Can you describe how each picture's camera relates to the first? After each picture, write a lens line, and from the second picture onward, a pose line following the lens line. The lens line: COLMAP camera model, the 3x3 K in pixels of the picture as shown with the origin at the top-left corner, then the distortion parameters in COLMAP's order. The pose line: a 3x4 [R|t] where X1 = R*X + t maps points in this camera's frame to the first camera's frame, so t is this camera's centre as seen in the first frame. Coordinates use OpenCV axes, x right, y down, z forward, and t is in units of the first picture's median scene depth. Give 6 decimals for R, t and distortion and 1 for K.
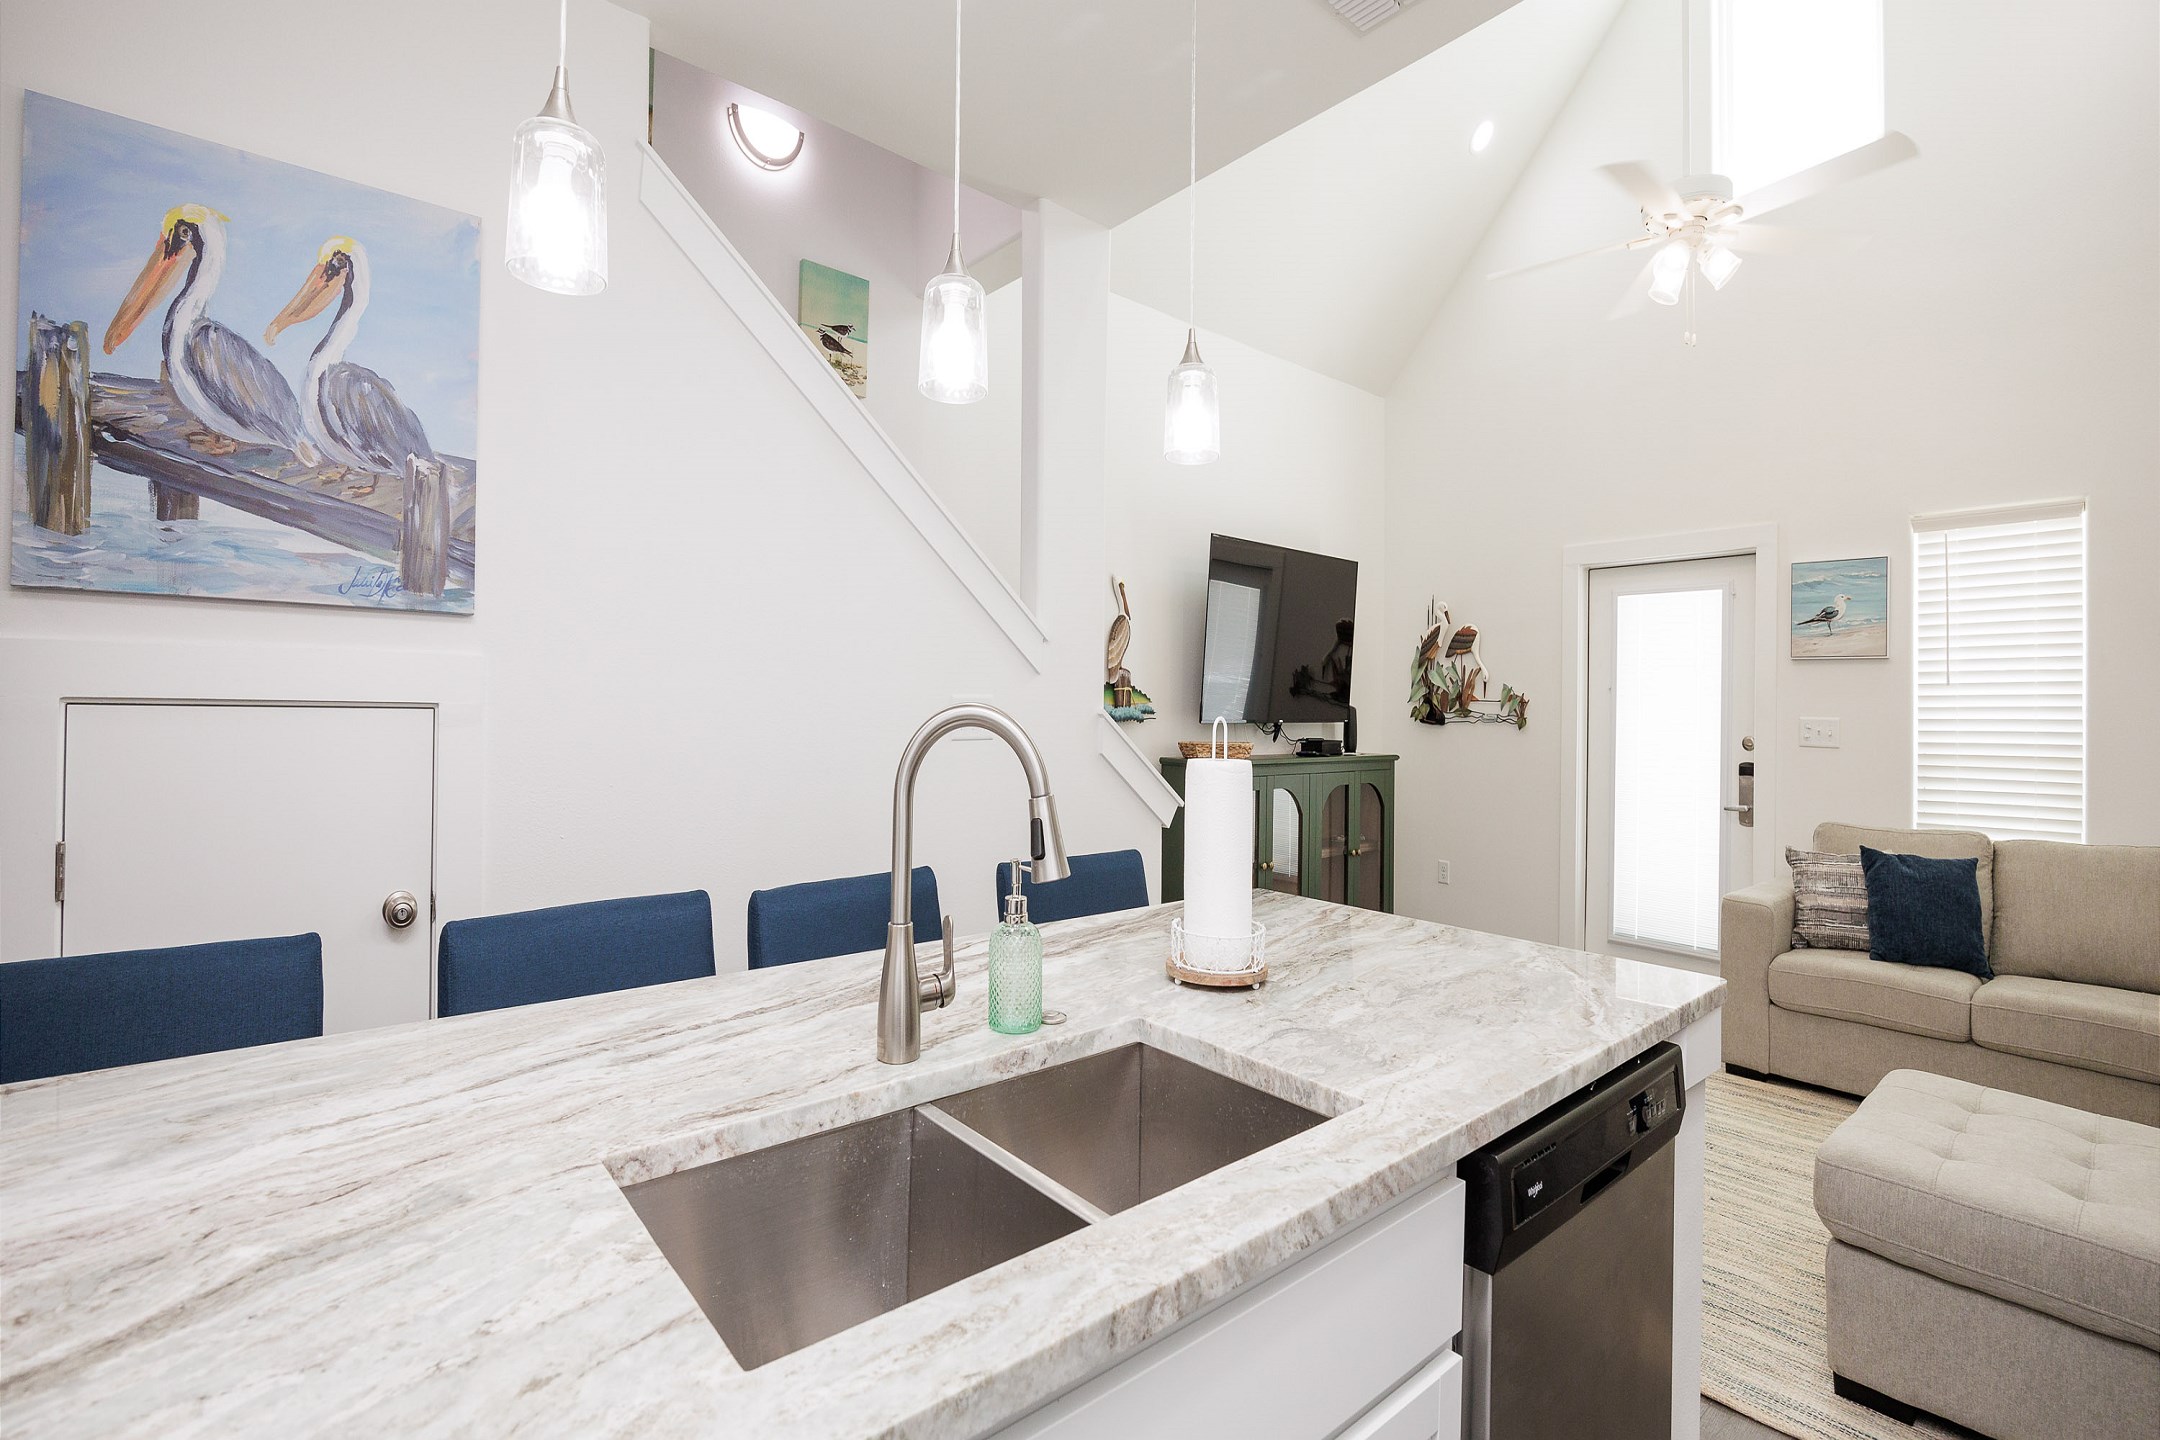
lens RADIAL K [[948.8, 0, 1074.5], [0, 948.8, 702.1], [0, 0, 1]] dist [-0.001898, -0.000907]
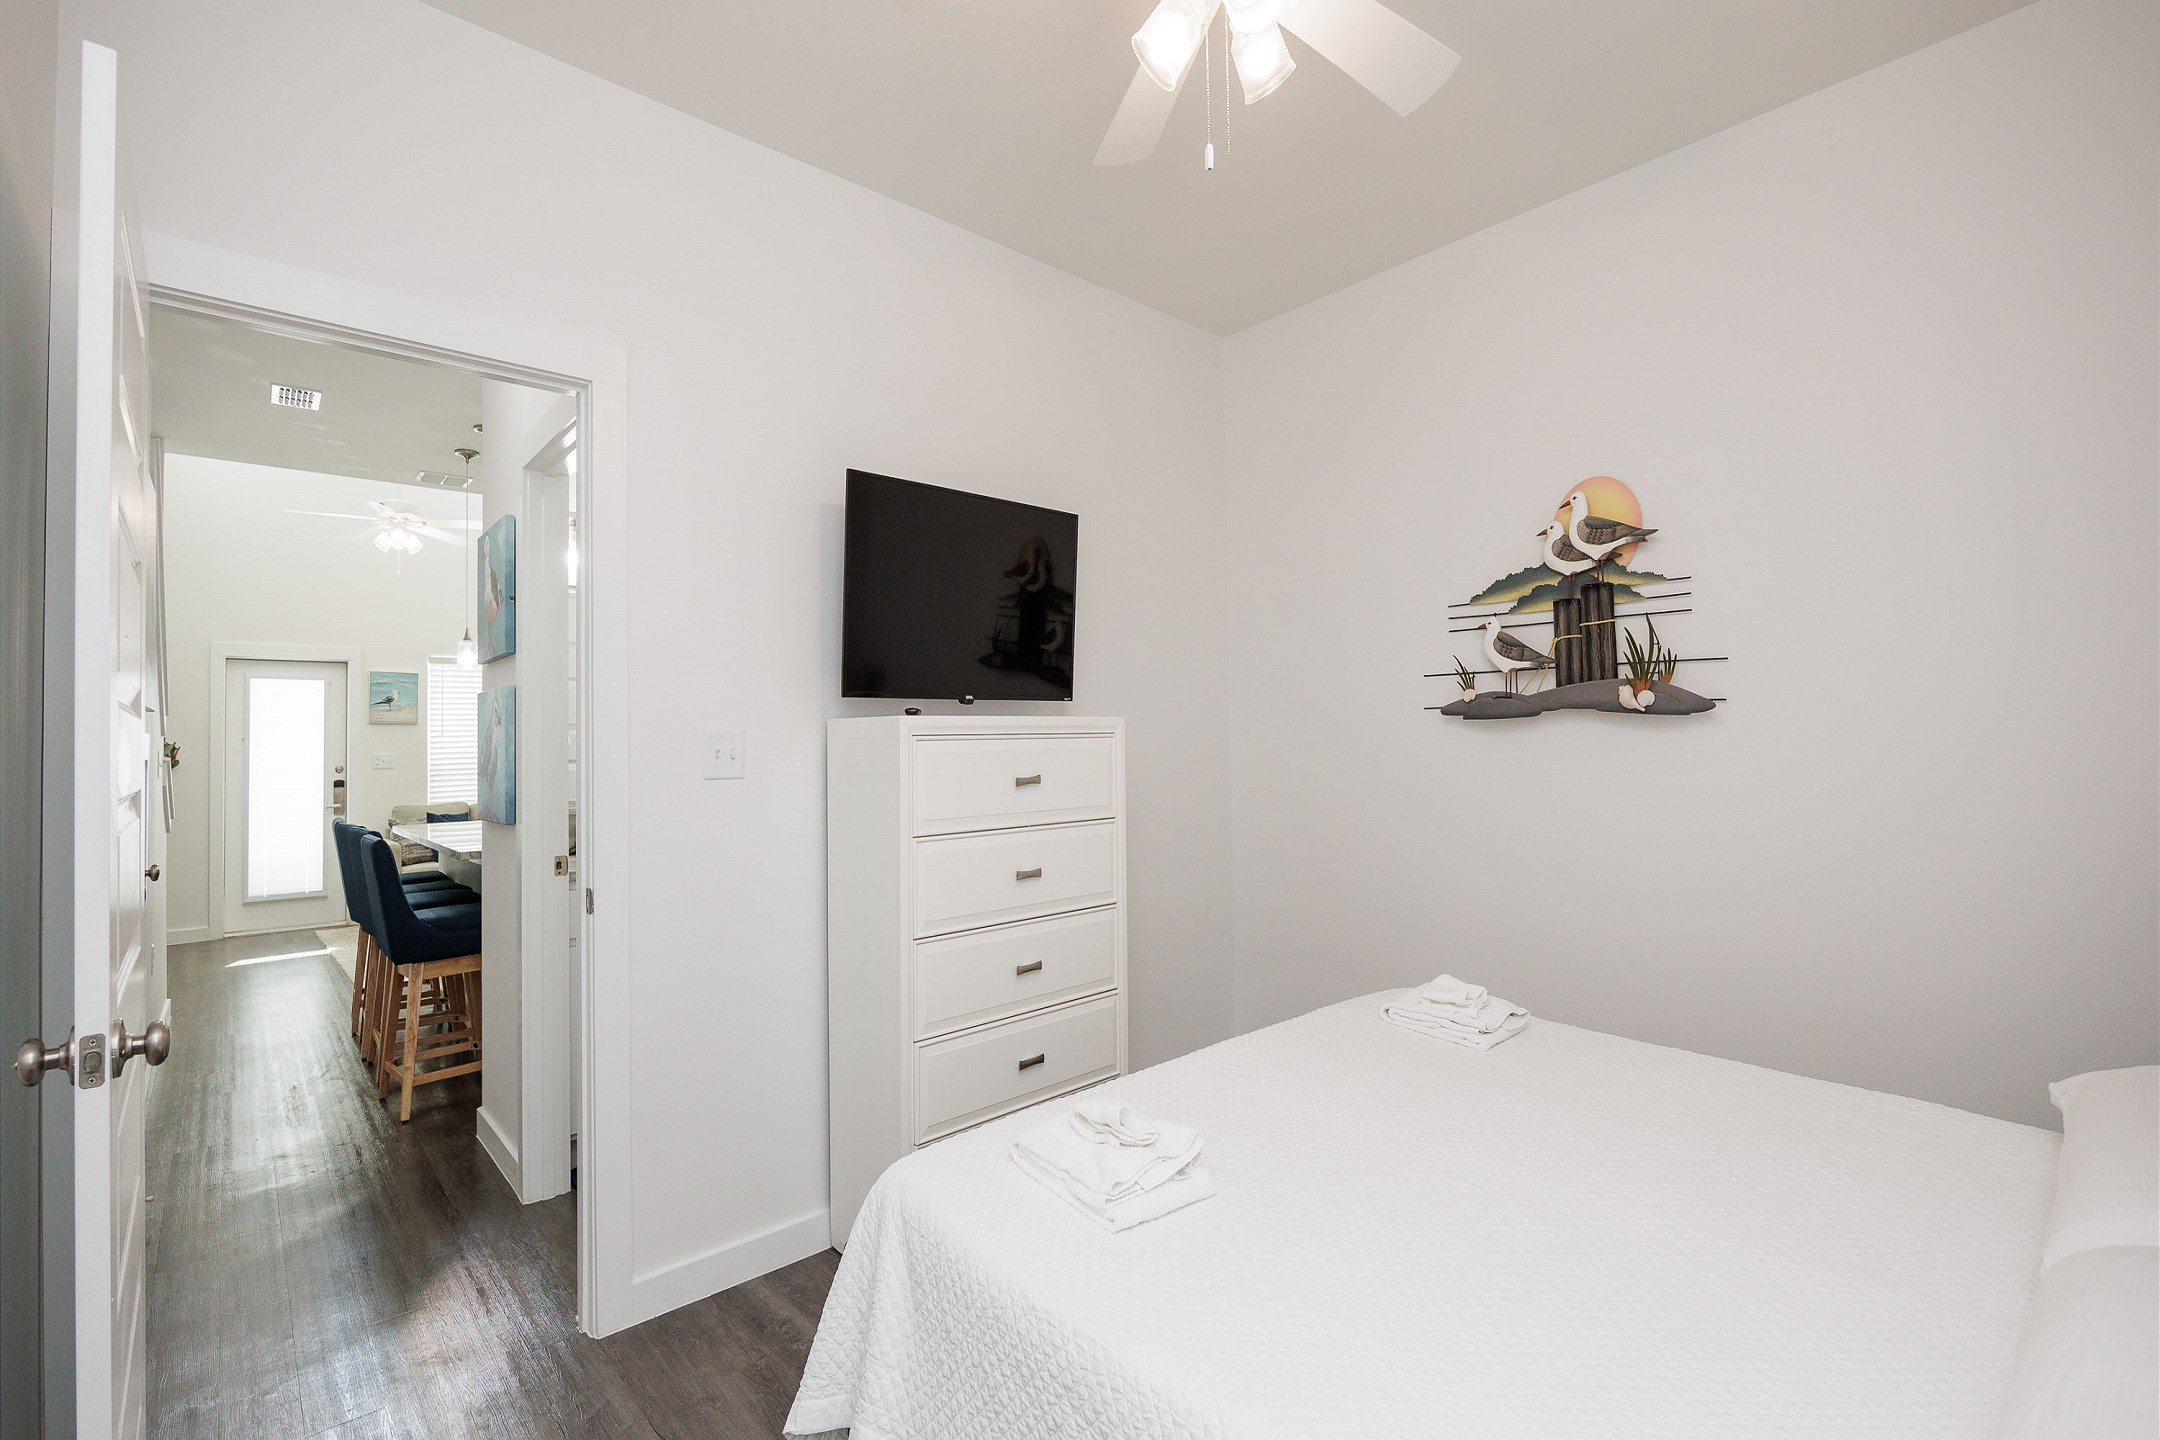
lens RADIAL K [[948.8, 0, 1091.4], [0, 948.8, 699.8], [0, 0, 1]] dist [-0.001898, -0.000907]
pose [[-0.034157, 0.033704, 0.998848, -1.189089], [0.011366, 0.999380, -0.033333, -0.011792], [-0.999352, 0.010214, -0.034519, -0.369653]]
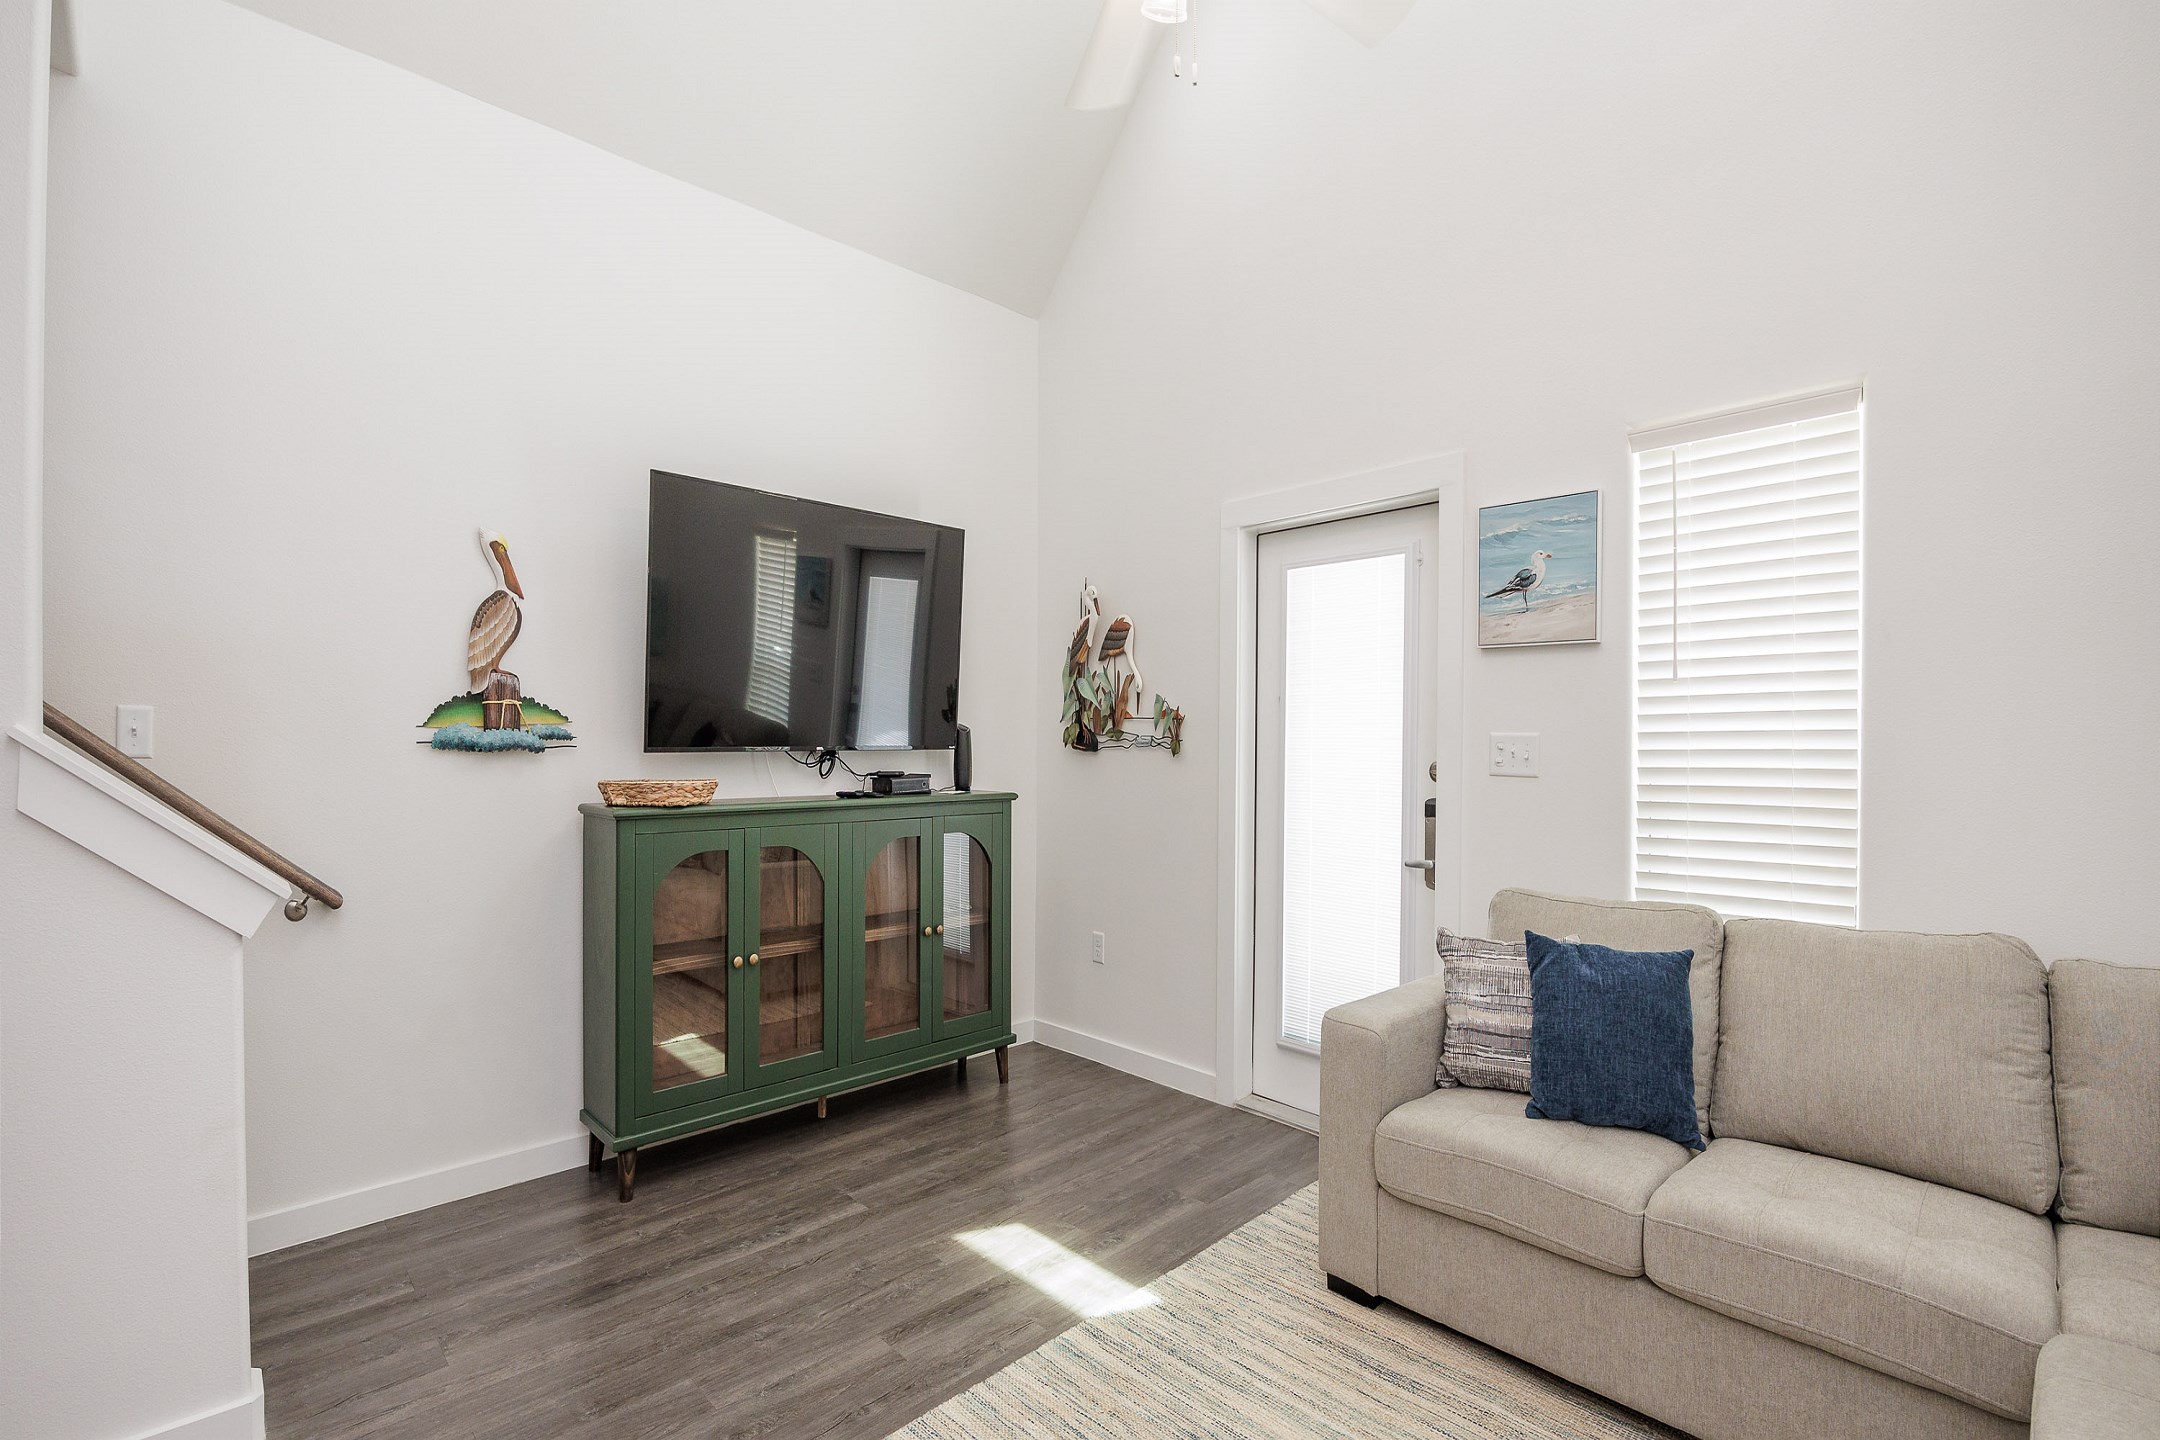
lens RADIAL K [[948.8, 0, 1065.3], [0, 948.8, 749.1], [0, 0, 1]] dist [-0.001898, -0.000907]
pose [[0.998735, -0.011805, 0.048887, 0.430737], [0.011149, 0.999844, 0.013666, 0.015203], [-0.049041, -0.013103, 0.998711, 0.333317]]
